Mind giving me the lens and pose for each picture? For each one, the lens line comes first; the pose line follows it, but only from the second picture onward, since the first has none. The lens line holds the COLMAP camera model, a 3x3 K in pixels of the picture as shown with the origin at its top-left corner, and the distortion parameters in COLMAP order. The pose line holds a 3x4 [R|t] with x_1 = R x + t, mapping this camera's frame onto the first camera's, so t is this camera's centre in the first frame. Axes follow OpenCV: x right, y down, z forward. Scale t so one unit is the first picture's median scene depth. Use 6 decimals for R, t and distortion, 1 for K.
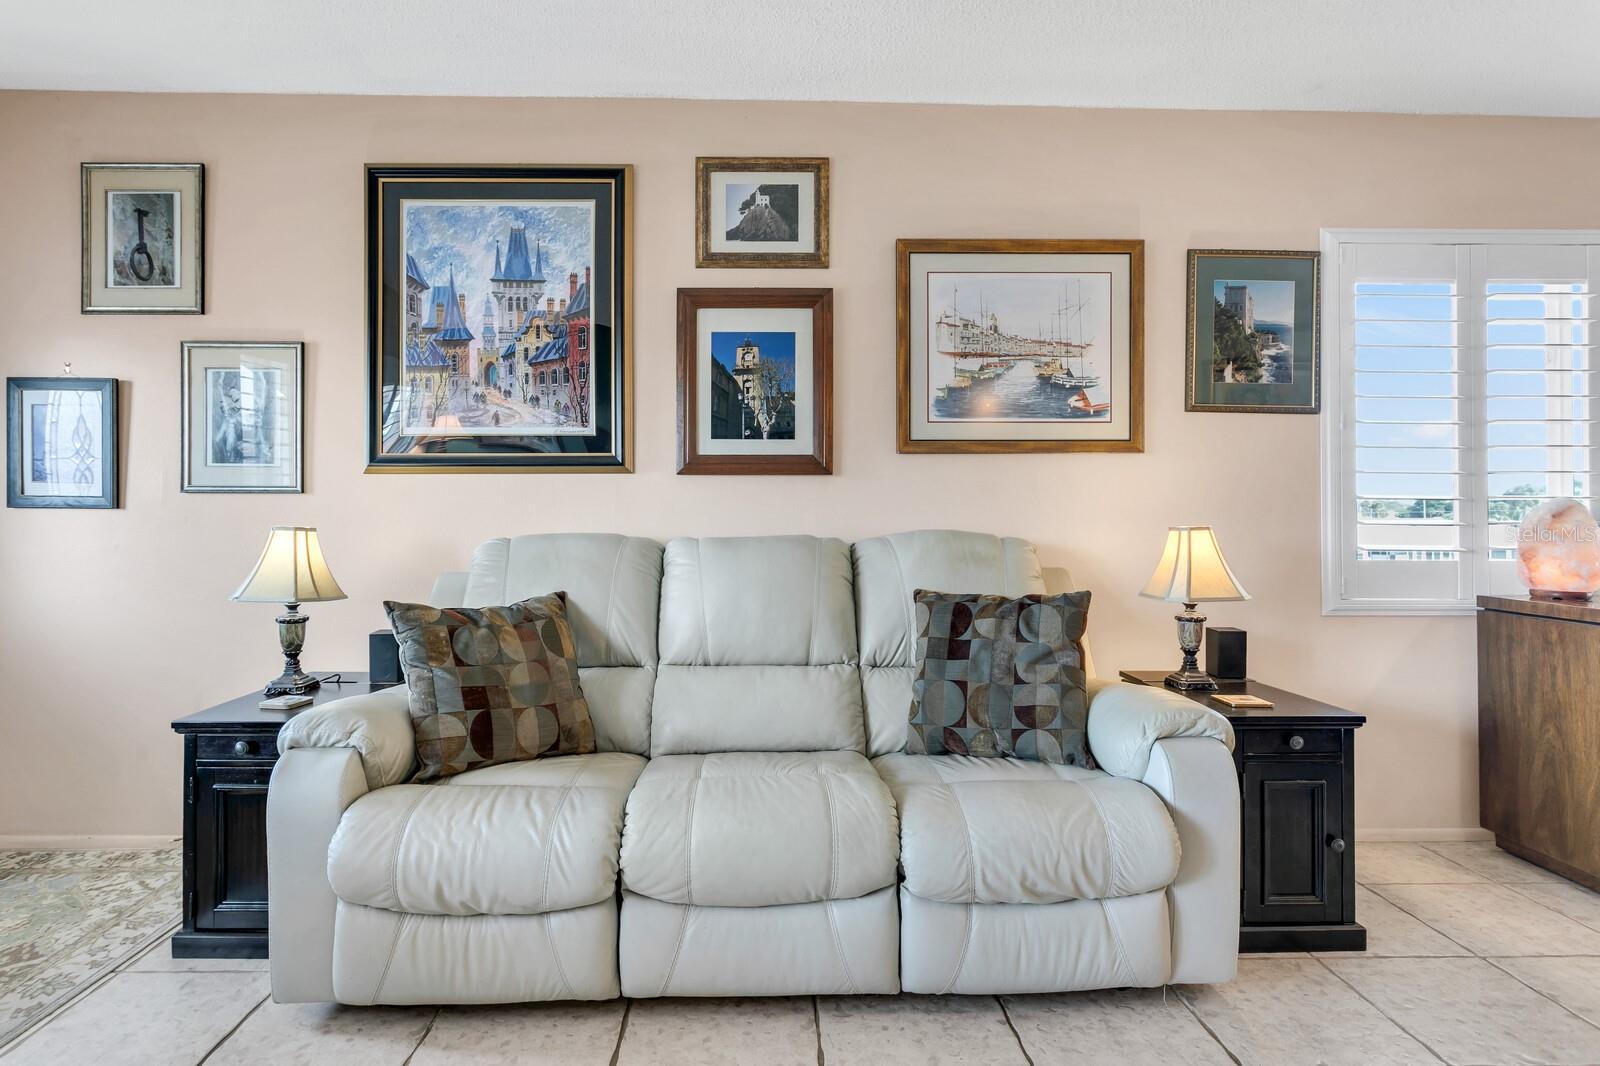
lens RADIAL K [[850.6, 0, 795.4], [0, 850.6, 495.7], [0, 0, 1]] dist [-0.006454, 0.000796]
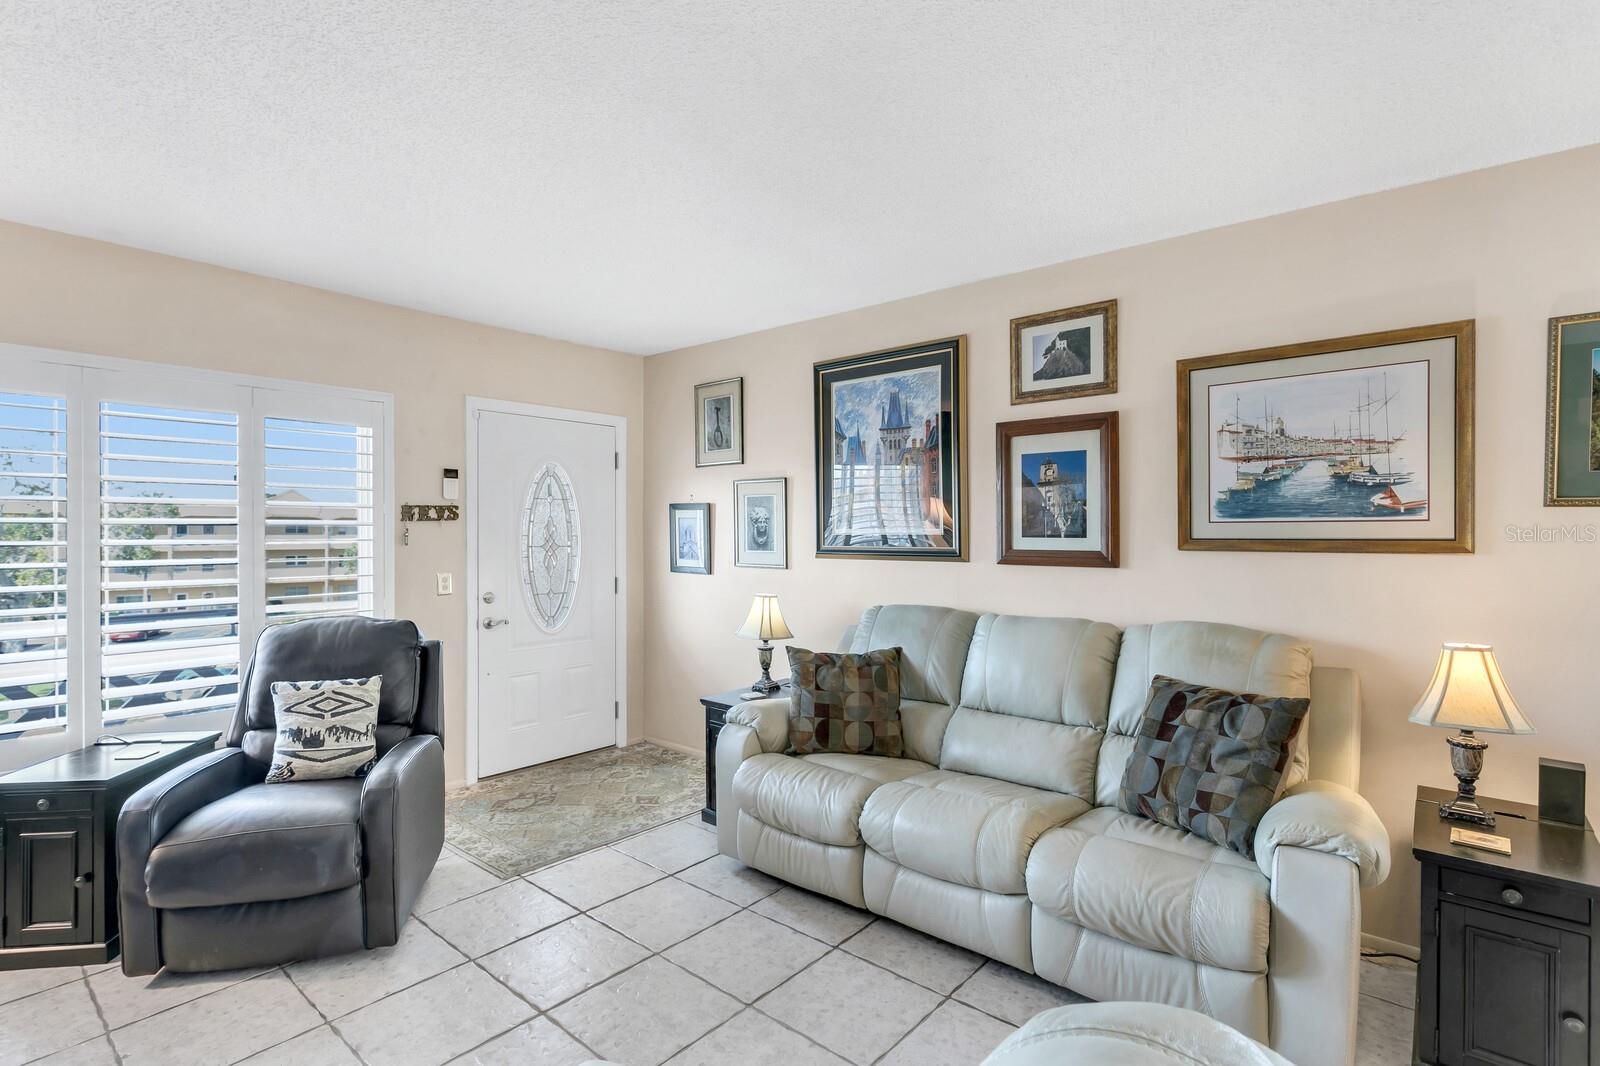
lens RADIAL K [[783.5, 0, 779.2], [0, 783.5, 529.7], [0, 0, 1]] dist [0.000275, 0.001065]
pose [[0.732143, -0.001321, -0.681150, 0.445235], [0.015822, 0.999761, 0.015068, -0.102499], [0.680968, -0.021809, 0.731989, -0.125314]]
